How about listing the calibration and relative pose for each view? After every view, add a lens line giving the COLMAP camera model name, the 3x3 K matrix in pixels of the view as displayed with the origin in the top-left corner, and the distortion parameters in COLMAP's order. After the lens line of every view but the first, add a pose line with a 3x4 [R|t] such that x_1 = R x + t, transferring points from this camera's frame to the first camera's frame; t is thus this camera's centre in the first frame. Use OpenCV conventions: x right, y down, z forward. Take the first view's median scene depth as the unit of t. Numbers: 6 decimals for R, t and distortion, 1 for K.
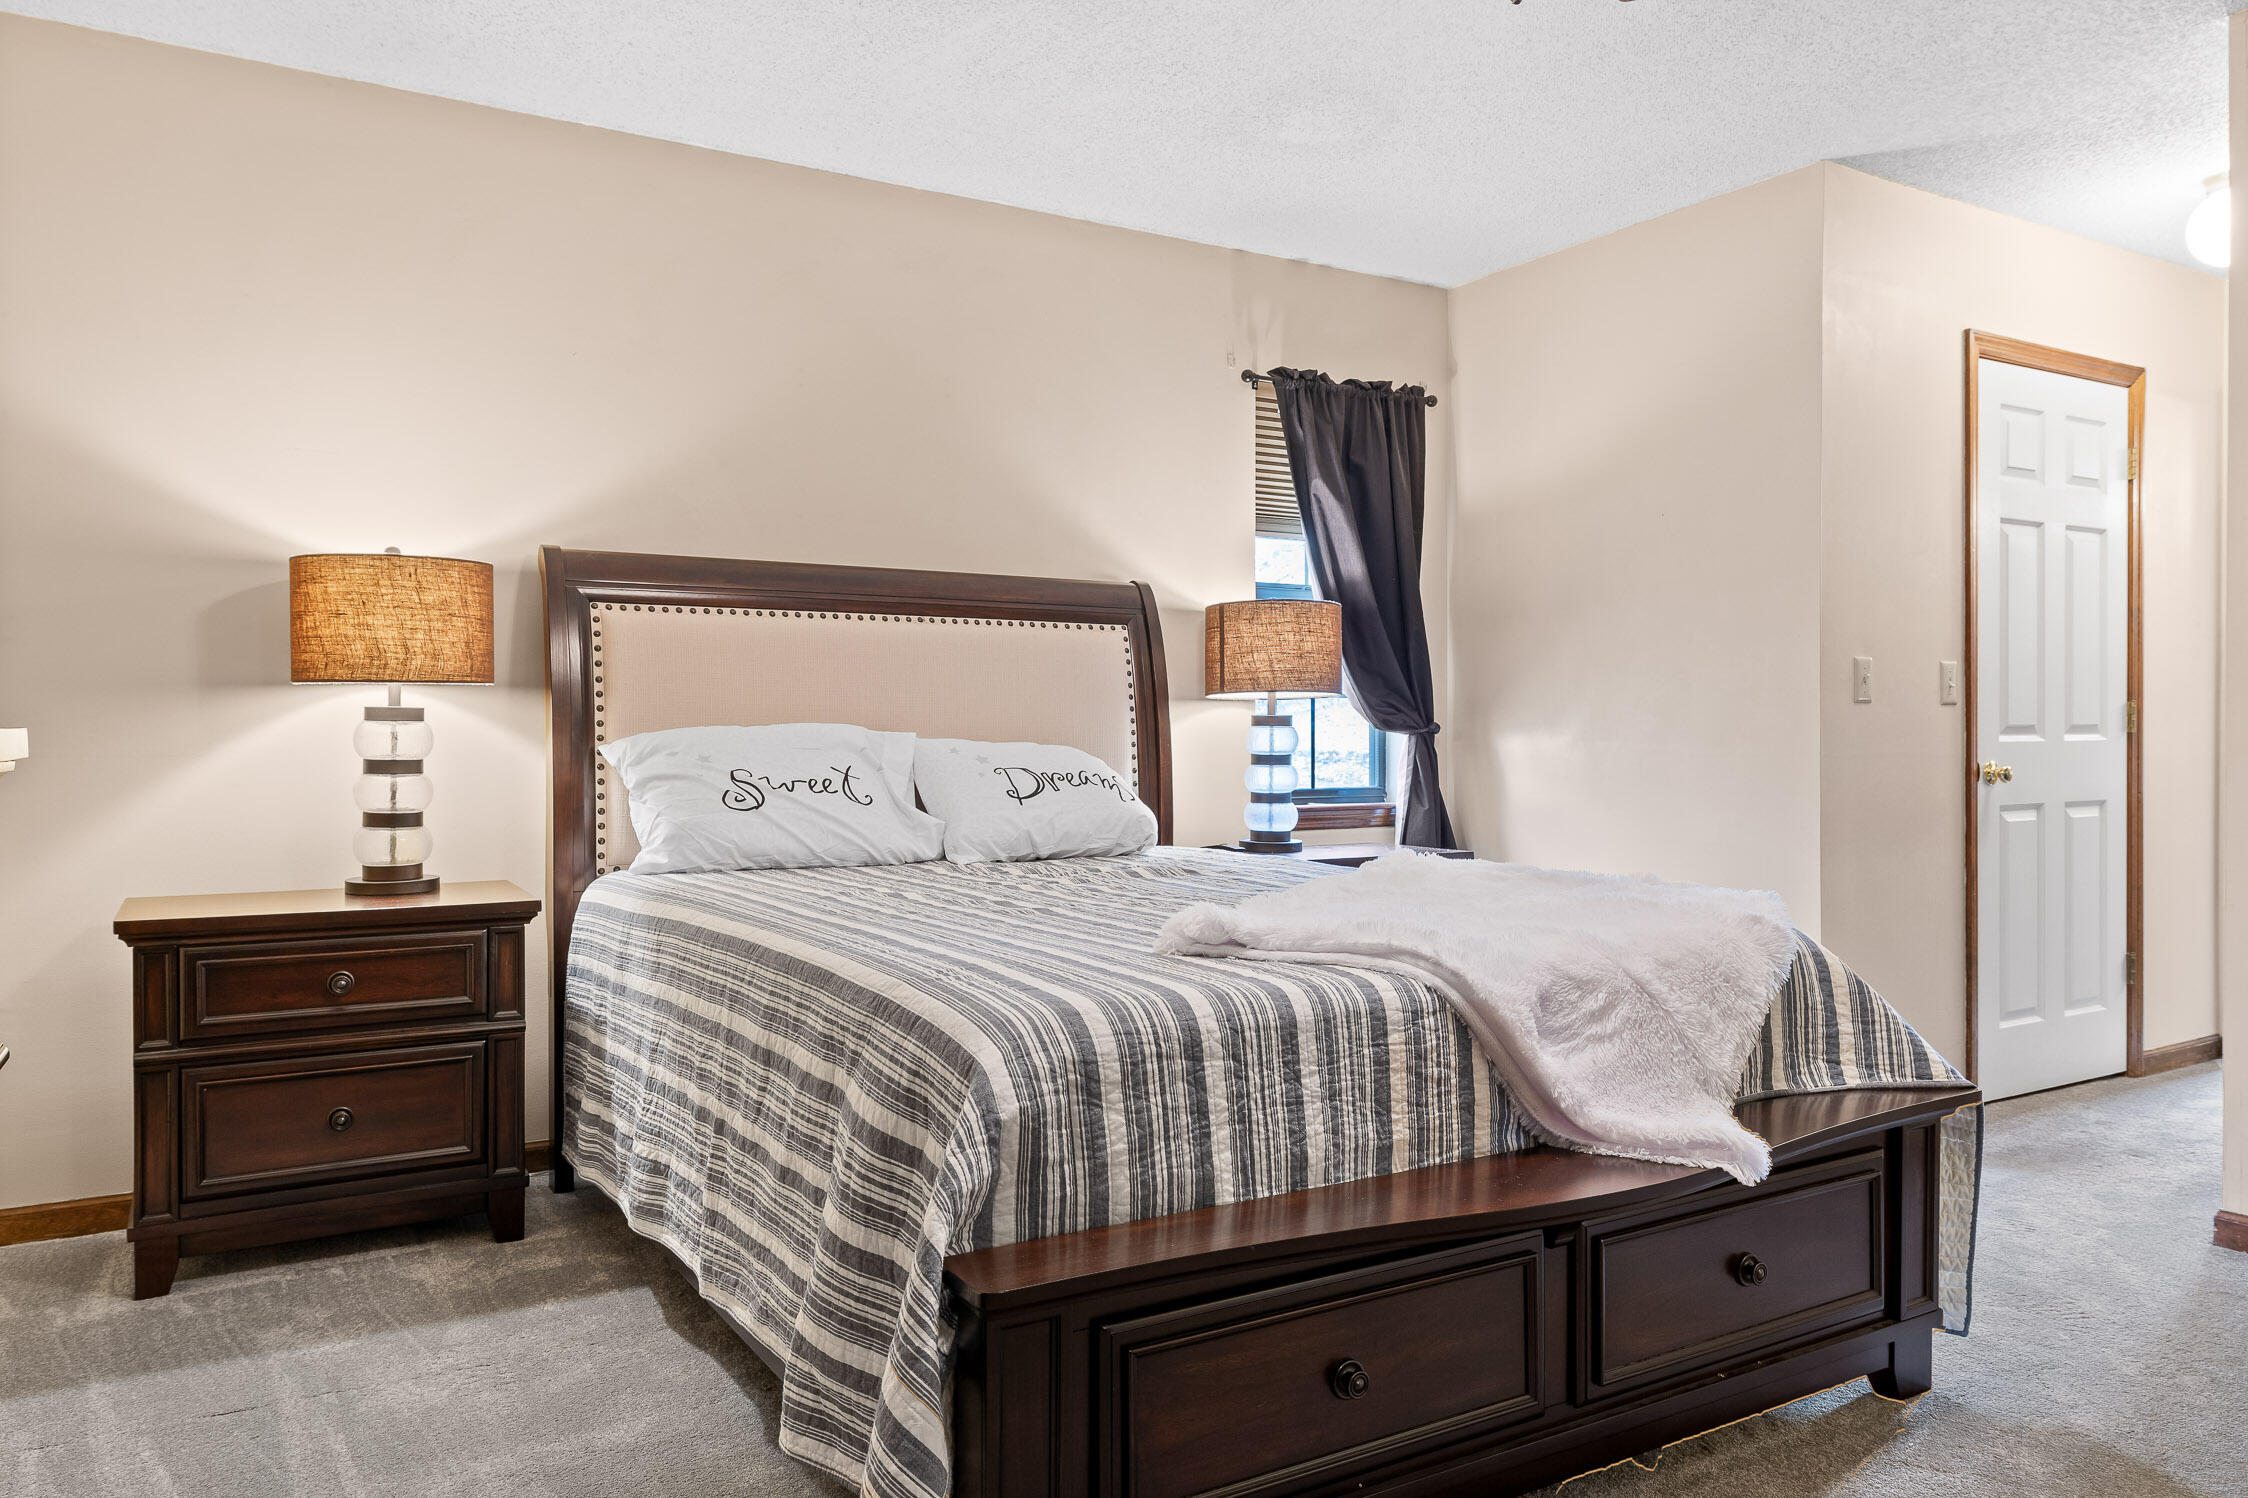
lens RADIAL K [[1600.1, 0, 1124.1], [0, 1600.1, 685.8], [0, 0, 1]] dist [0.017596, 0.000876]
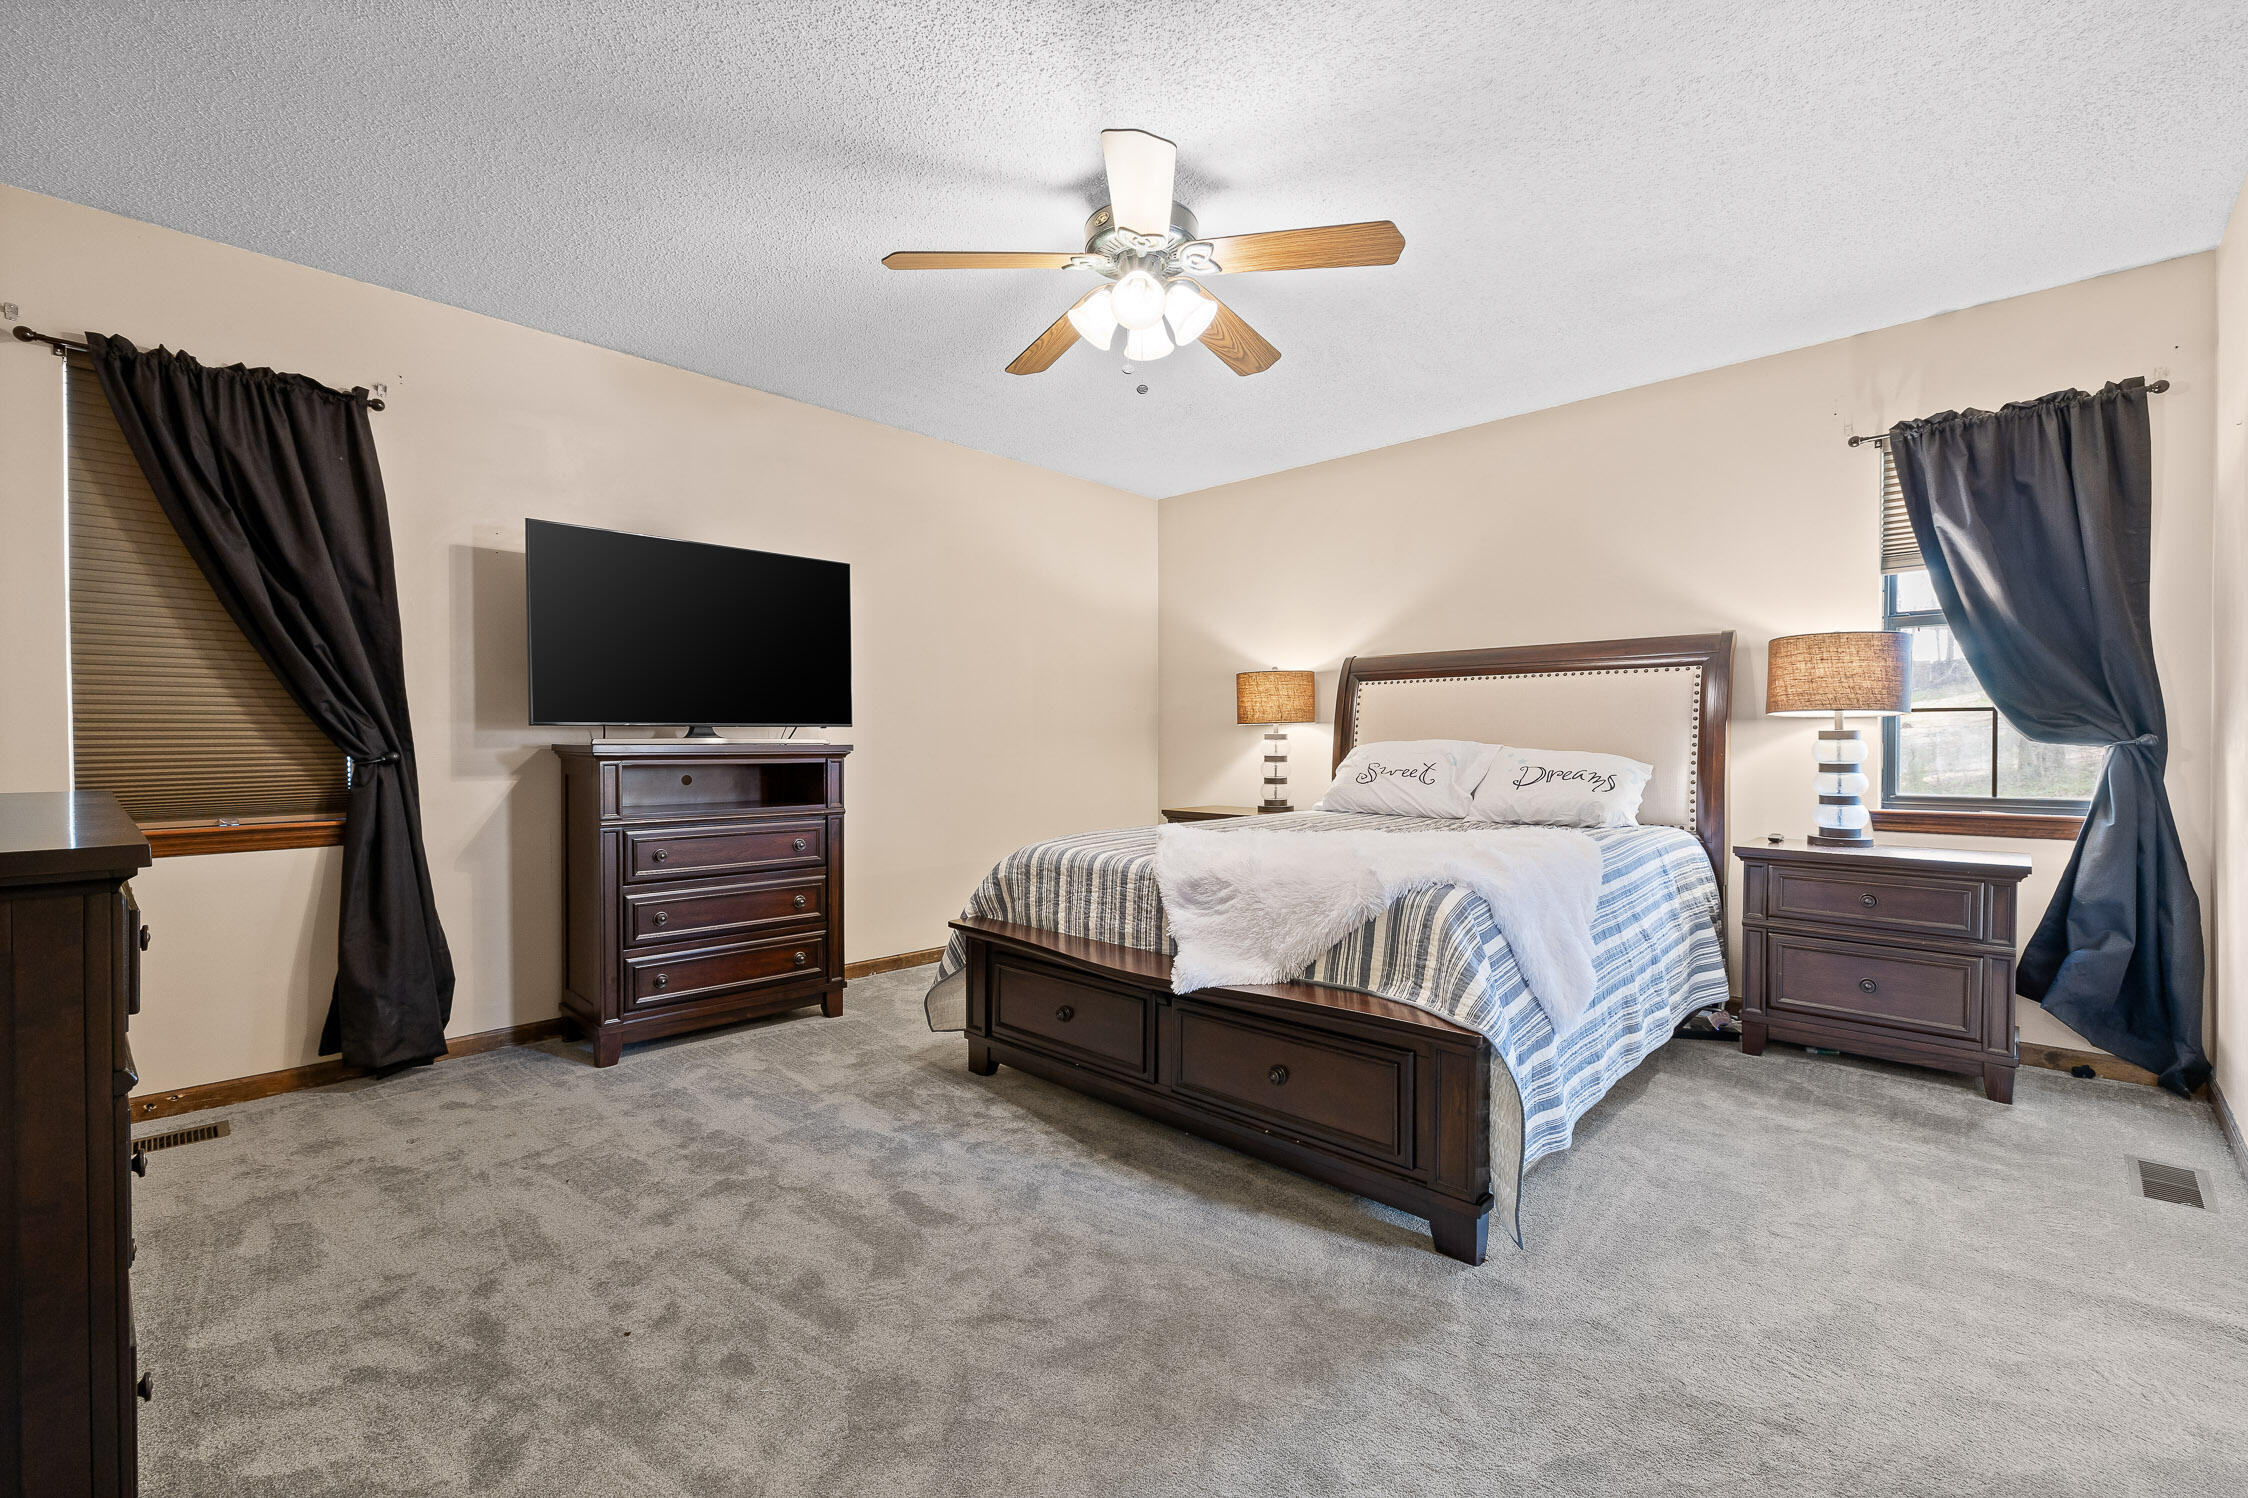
lens RADIAL K [[961.8, 0, 1124.0], [0, 961.8, 749.0], [0, 0, 1]] dist [-0.000591, 0.000408]
pose [[0.248579, 0.004979, -0.968599, 0.882165], [0.026857, 0.999567, 0.012031, 0.012532], [0.968239, -0.029005, 0.248337, 0.420296]]
